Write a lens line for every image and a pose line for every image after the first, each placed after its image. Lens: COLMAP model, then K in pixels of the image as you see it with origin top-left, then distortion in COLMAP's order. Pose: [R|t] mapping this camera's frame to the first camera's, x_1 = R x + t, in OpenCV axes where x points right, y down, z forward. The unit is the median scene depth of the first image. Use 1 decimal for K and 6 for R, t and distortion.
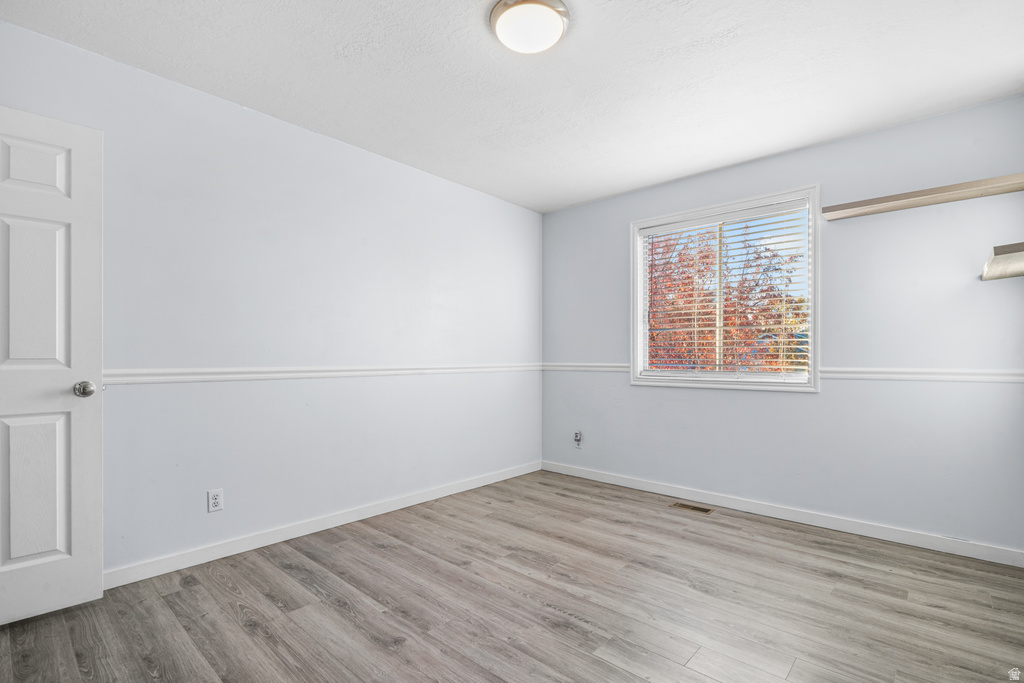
lens RADIAL K [[488.6, 0, 508.9], [0, 488.6, 354.0], [0, 0, 1]] dist [-0.001825, -0.000450]
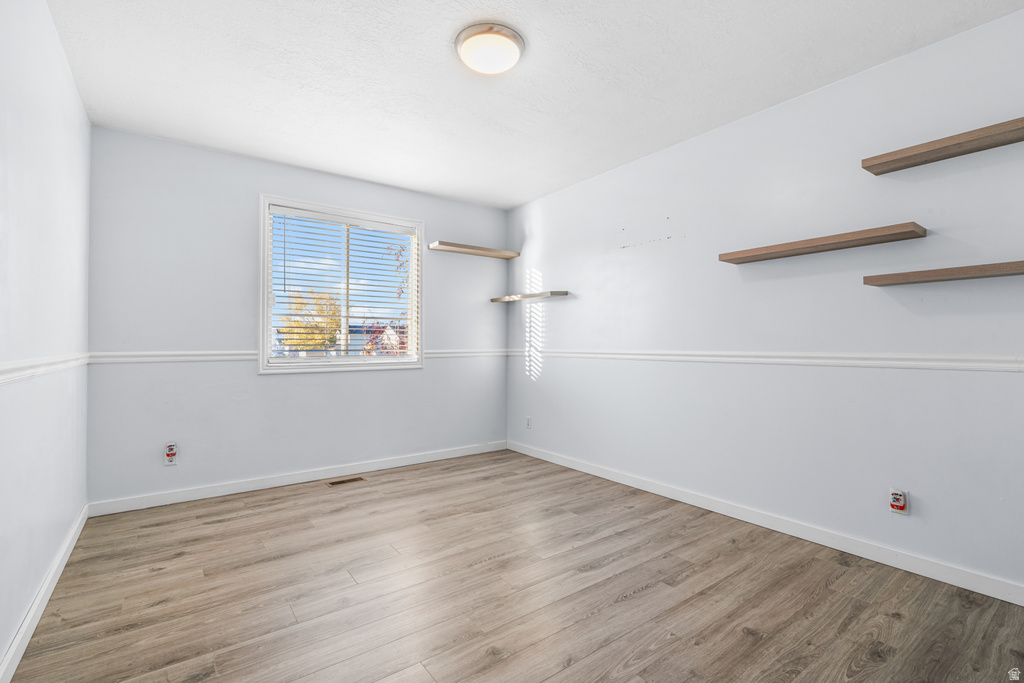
lens RADIAL K [[485.7, 0, 510.7], [0, 485.7, 336.5], [0, 0, 1]] dist [-0.002377, -0.001087]
pose [[0.168705, 0.010003, 0.985616, -0.657520], [-0.005715, 0.999942, -0.009170, -0.001066], [-0.985650, -0.004086, 0.168752, 0.472343]]
